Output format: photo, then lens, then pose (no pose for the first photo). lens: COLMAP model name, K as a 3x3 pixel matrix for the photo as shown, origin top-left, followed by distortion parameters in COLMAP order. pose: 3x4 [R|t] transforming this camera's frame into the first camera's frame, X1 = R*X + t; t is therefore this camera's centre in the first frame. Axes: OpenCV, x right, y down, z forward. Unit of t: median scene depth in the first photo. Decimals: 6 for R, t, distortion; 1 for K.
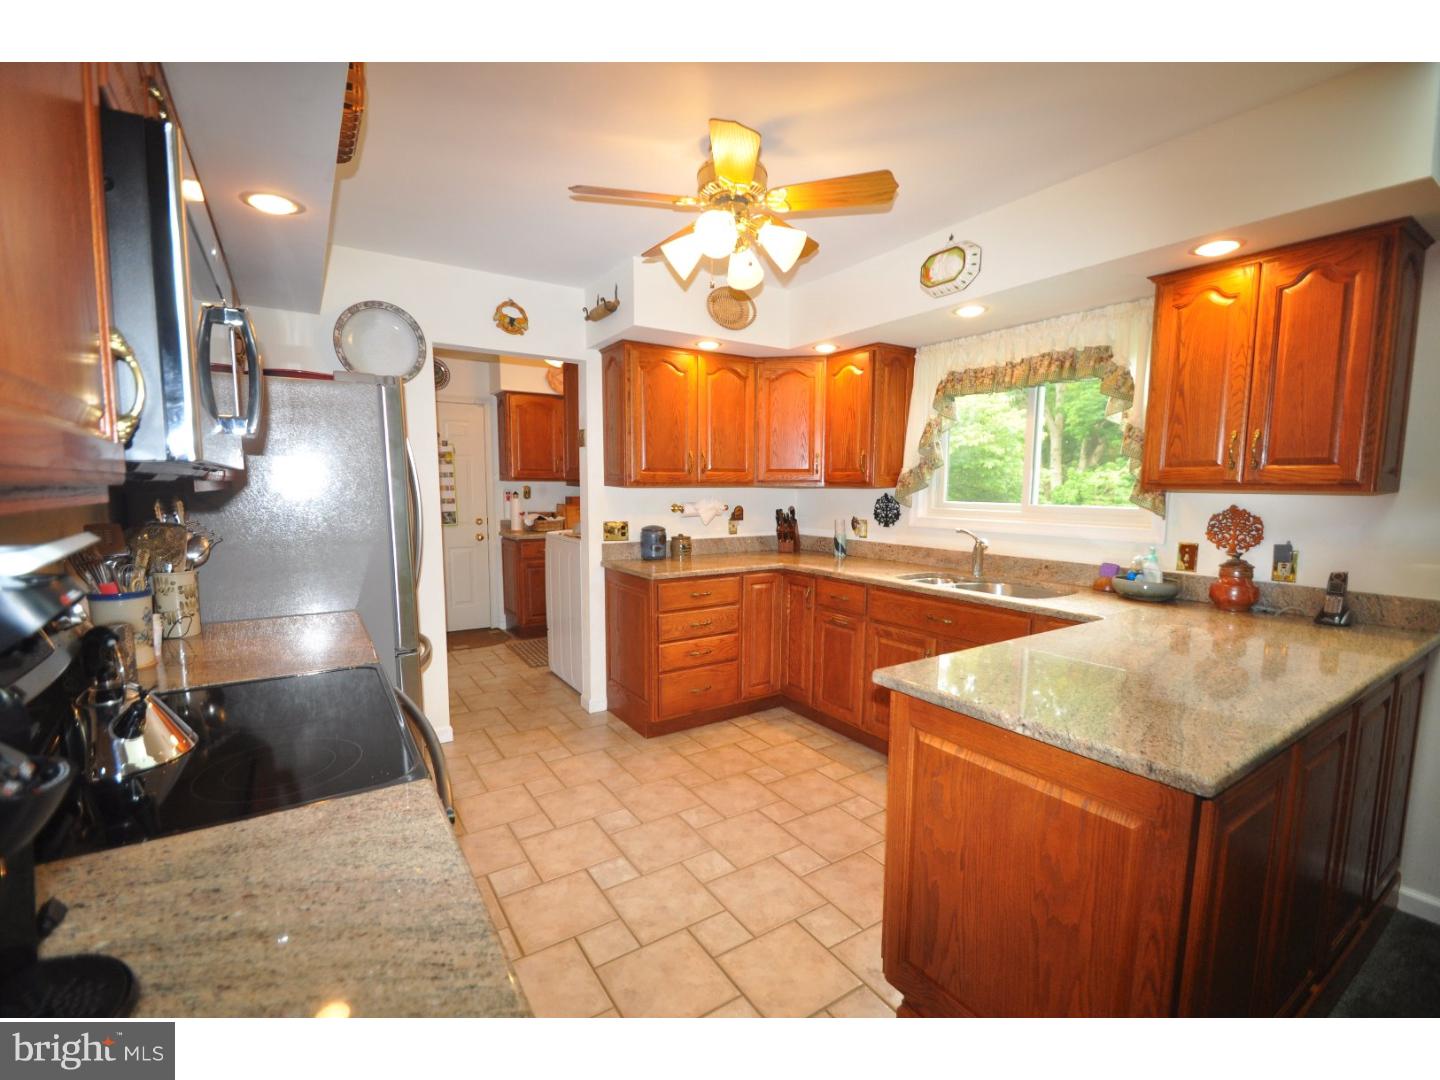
lens RADIAL K [[640.6, 0, 722.6], [0, 640.6, 548.4], [0, 0, 1]] dist [0.009472, -0.011241]
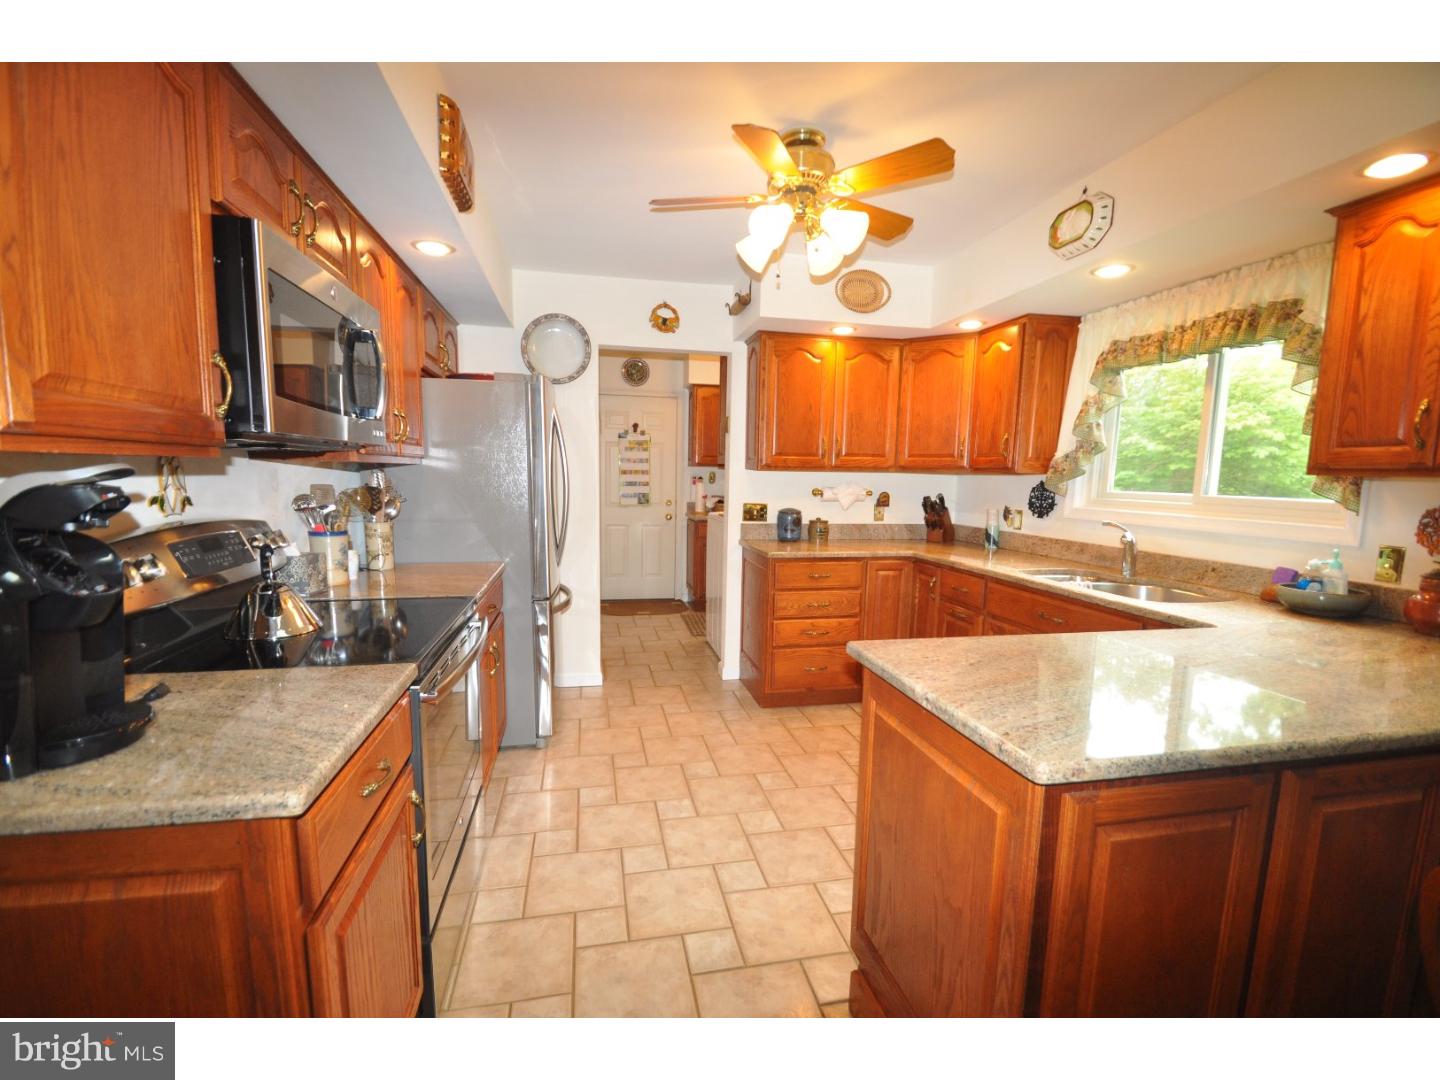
lens RADIAL K [[640.6, 0, 709.6], [0, 640.6, 547.2], [0, 0, 1]] dist [0.009472, -0.011241]
pose [[0.928211, 0.054853, -0.367988, 0.203985], [-0.050369, 0.998493, 0.021786, 0.014569], [0.368629, -0.001686, 0.929575, -0.017428]]
